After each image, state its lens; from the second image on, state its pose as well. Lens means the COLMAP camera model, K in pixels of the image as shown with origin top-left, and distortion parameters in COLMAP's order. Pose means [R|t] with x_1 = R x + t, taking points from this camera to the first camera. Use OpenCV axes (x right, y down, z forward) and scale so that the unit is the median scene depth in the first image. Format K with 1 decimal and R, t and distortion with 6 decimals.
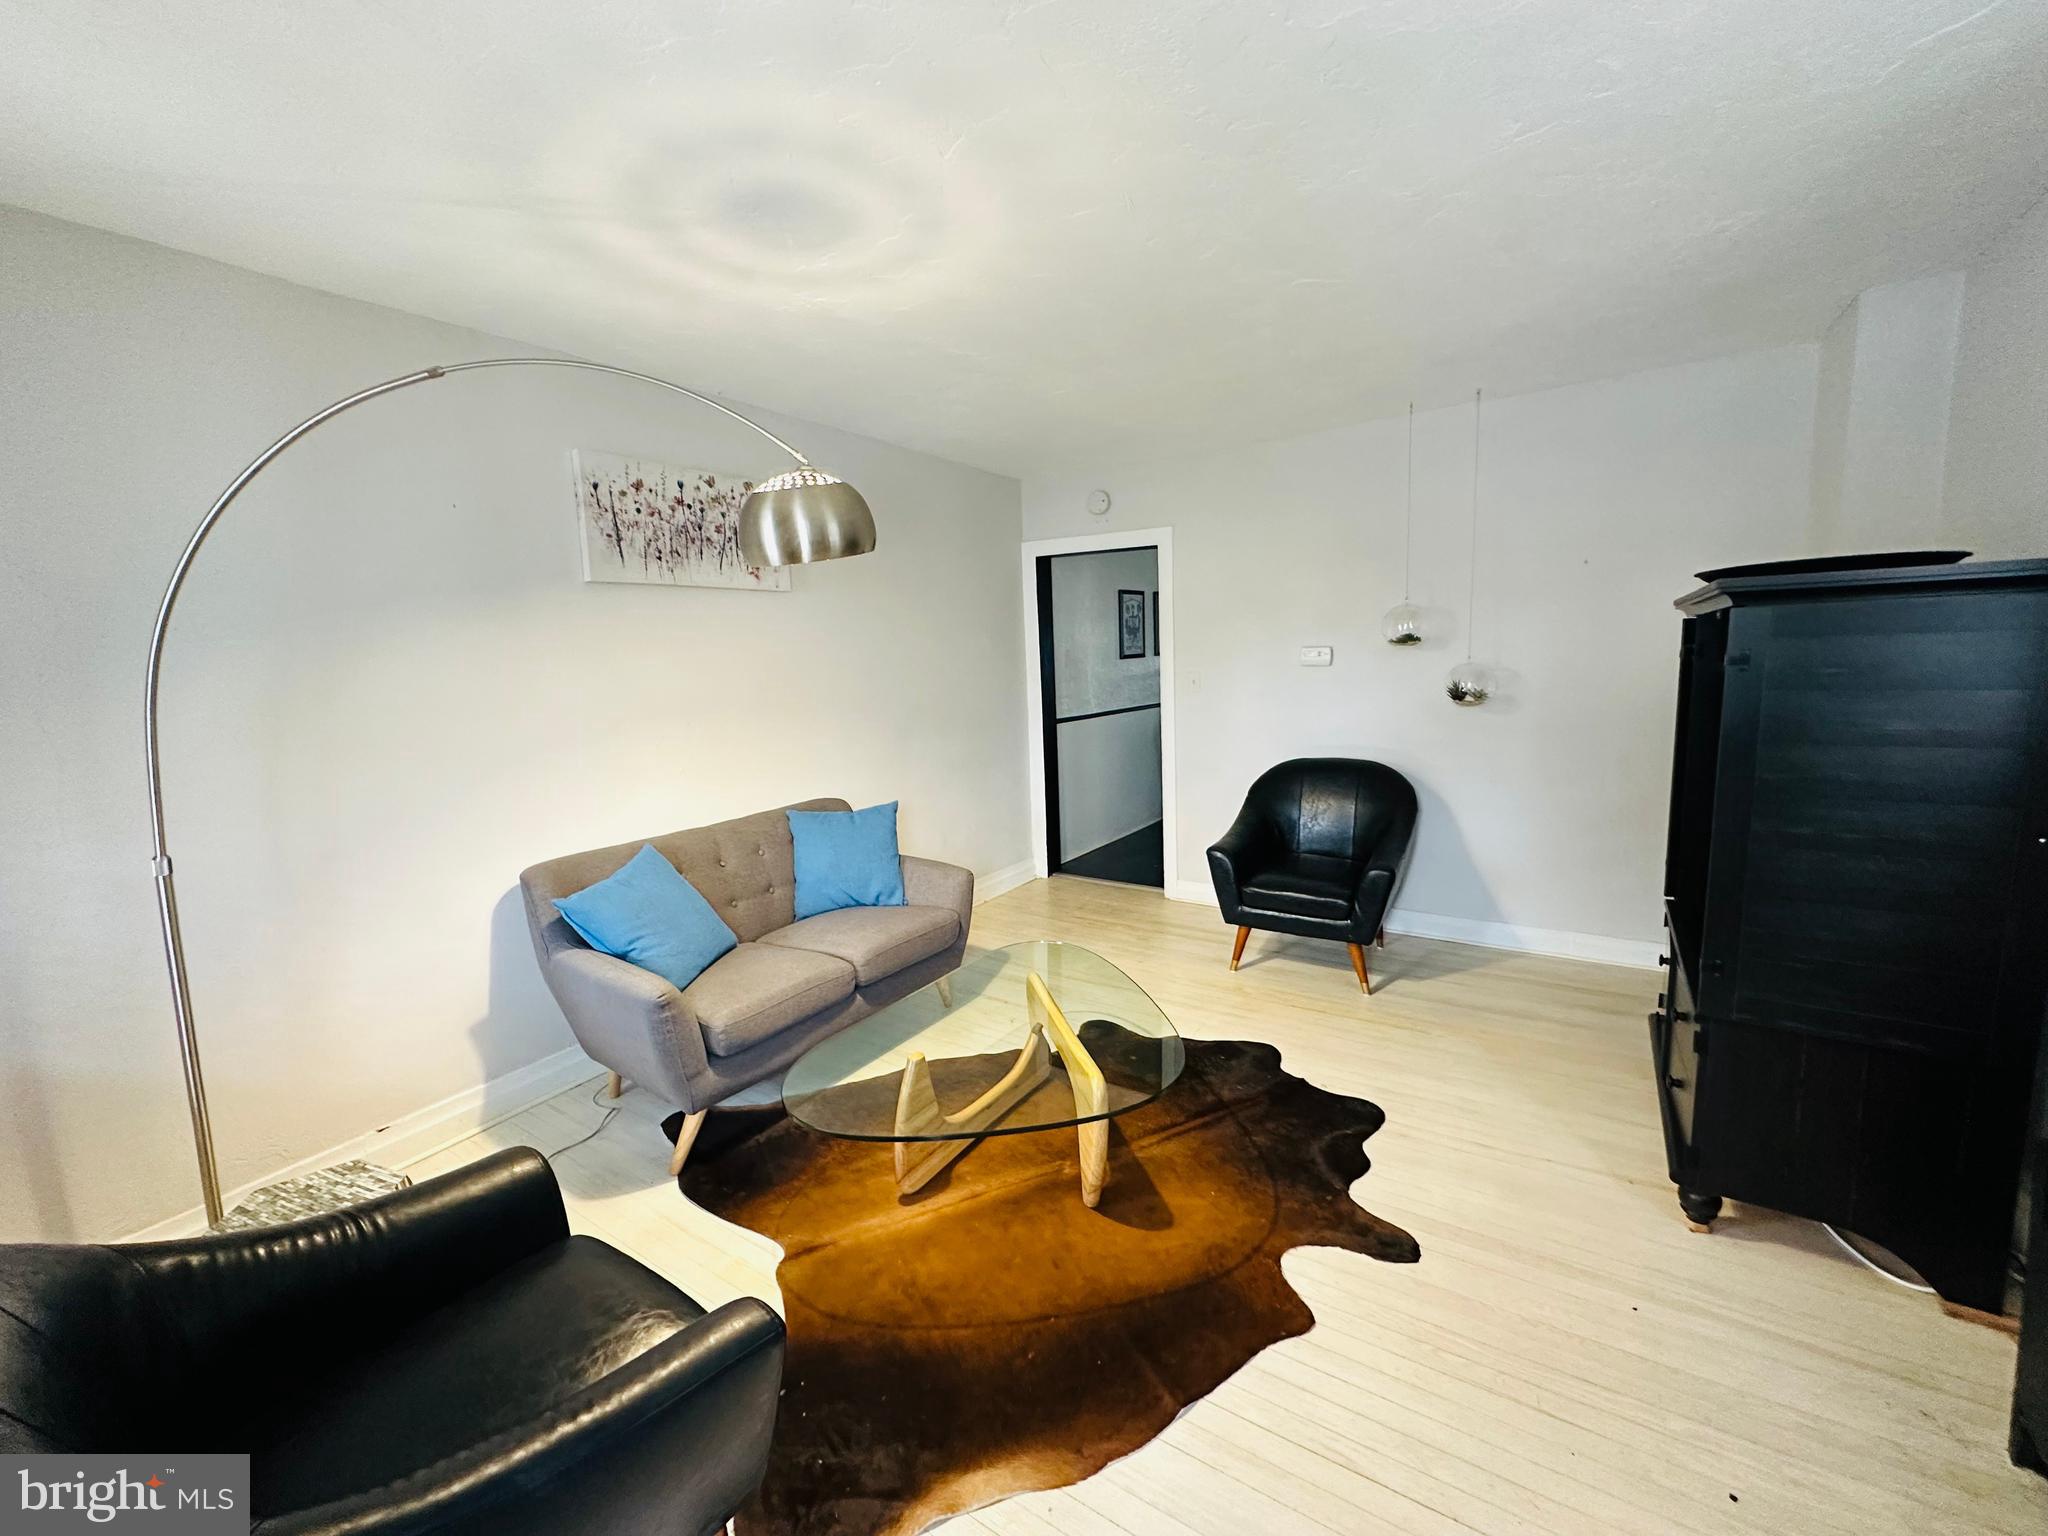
lens RADIAL K [[819.9, 0, 1023.4], [0, 819.9, 757.5], [0, 0, 1]] dist [0.000953, 0.000095]
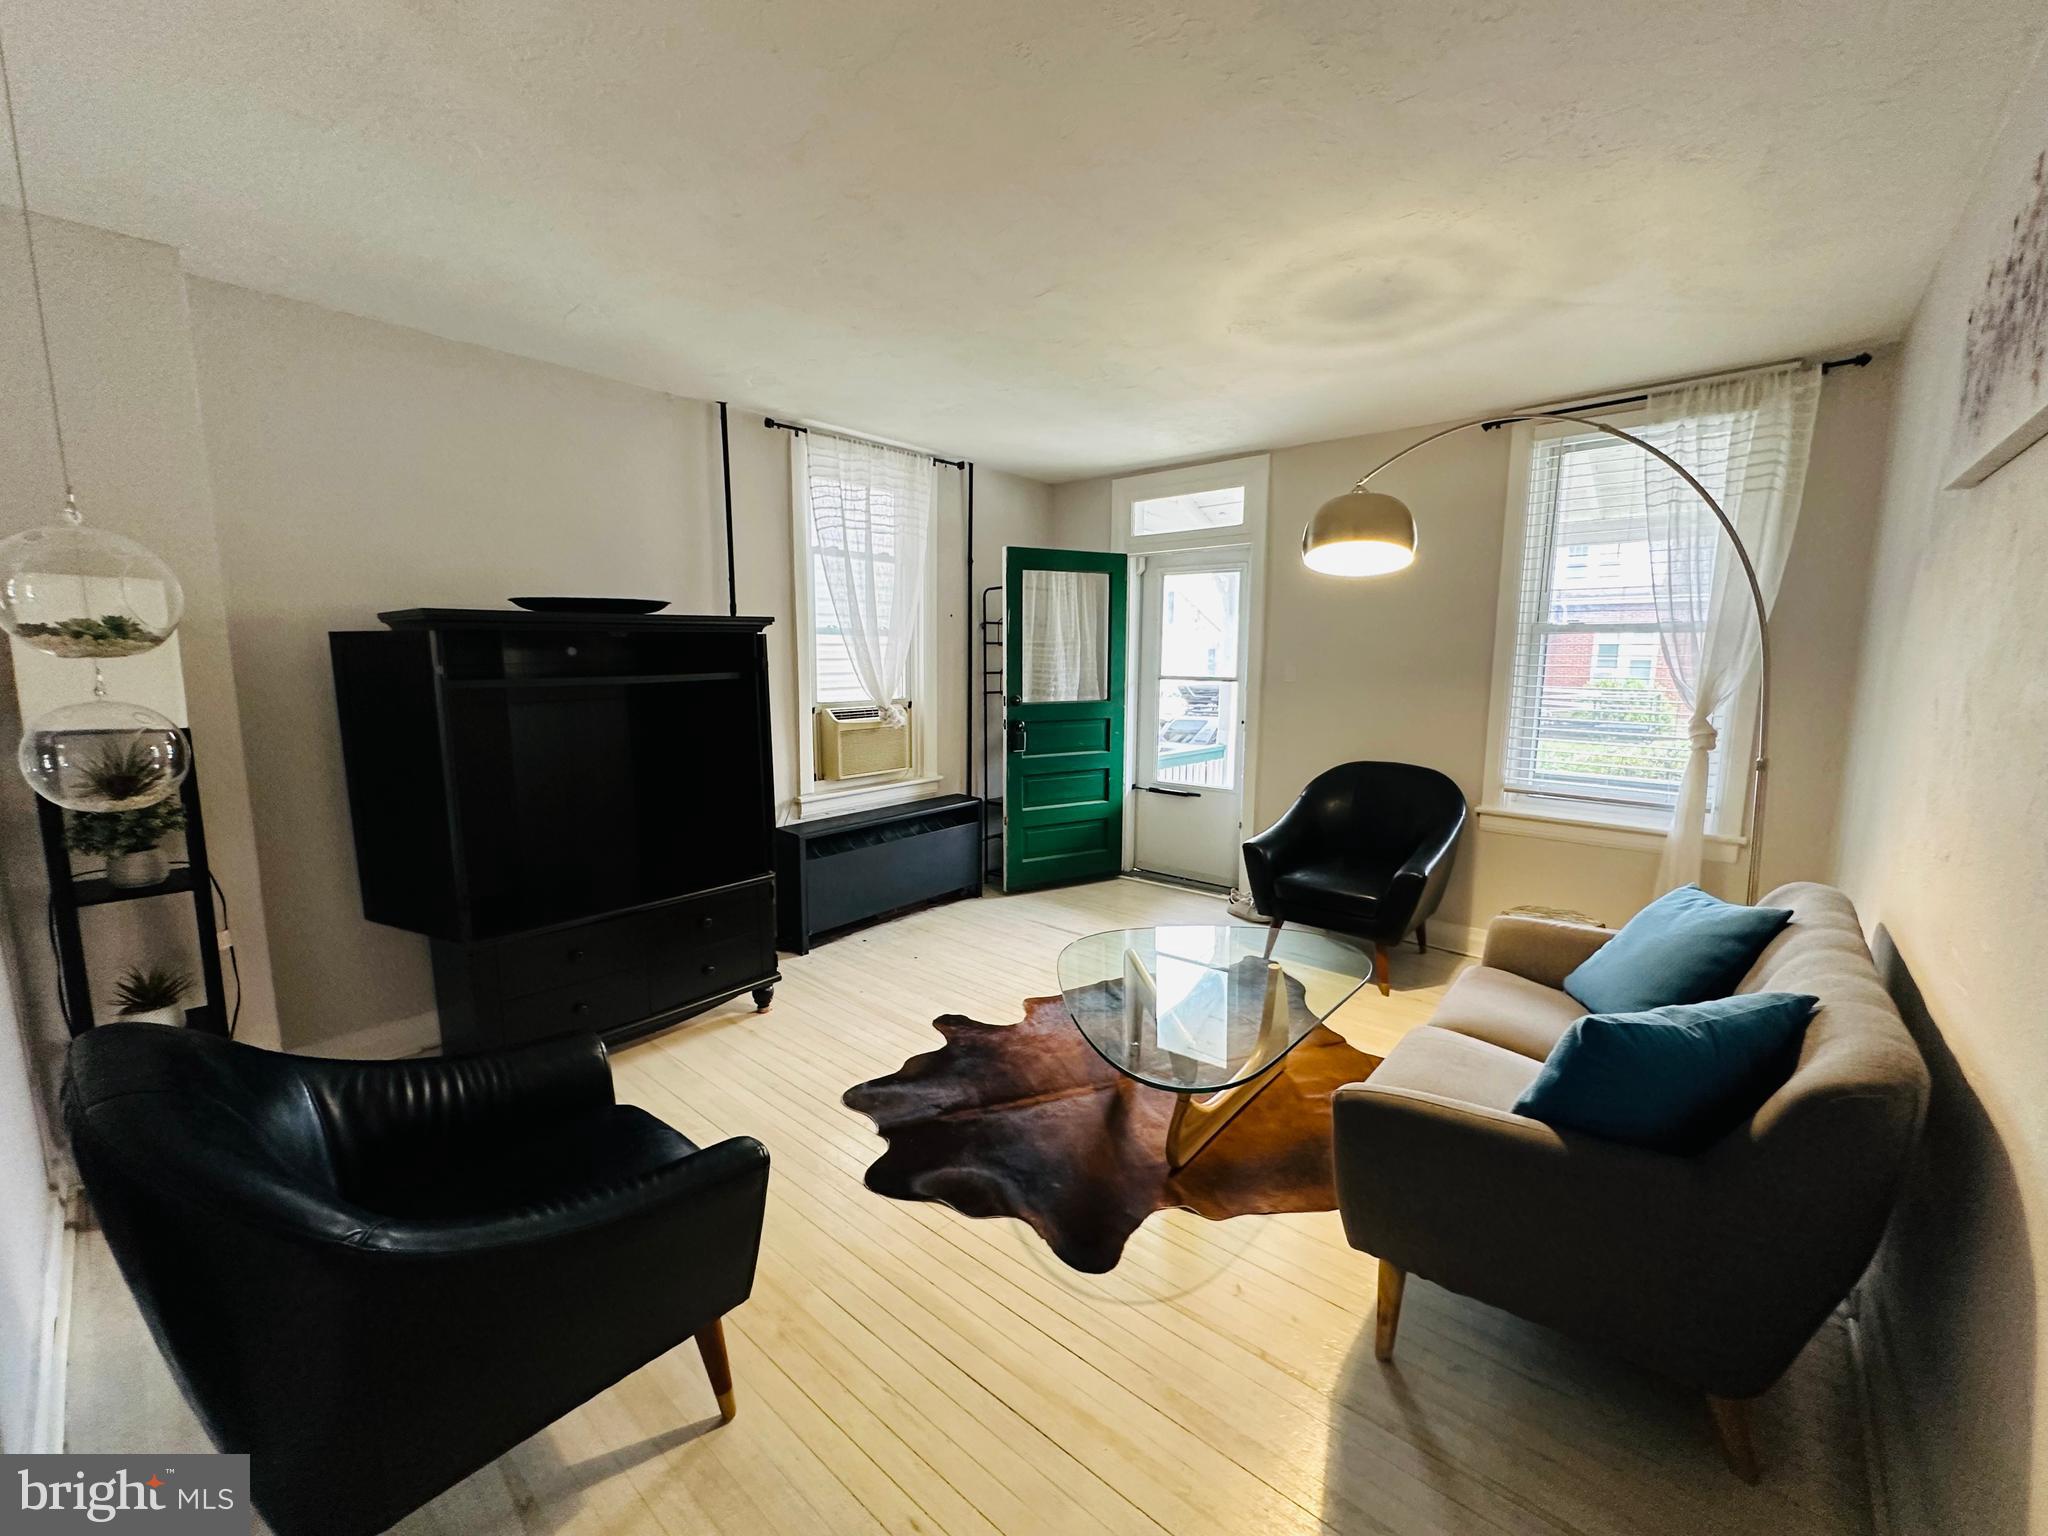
lens RADIAL K [[819.9, 0, 1009.0], [0, 819.9, 764.1], [0, 0, 1]] dist [0.000953, 0.000095]
pose [[-0.988610, 0.014447, 0.149806, 0.087174], [0.053445, 0.964207, 0.259710, -0.301119], [-0.140692, 0.264758, -0.953996, 2.388922]]
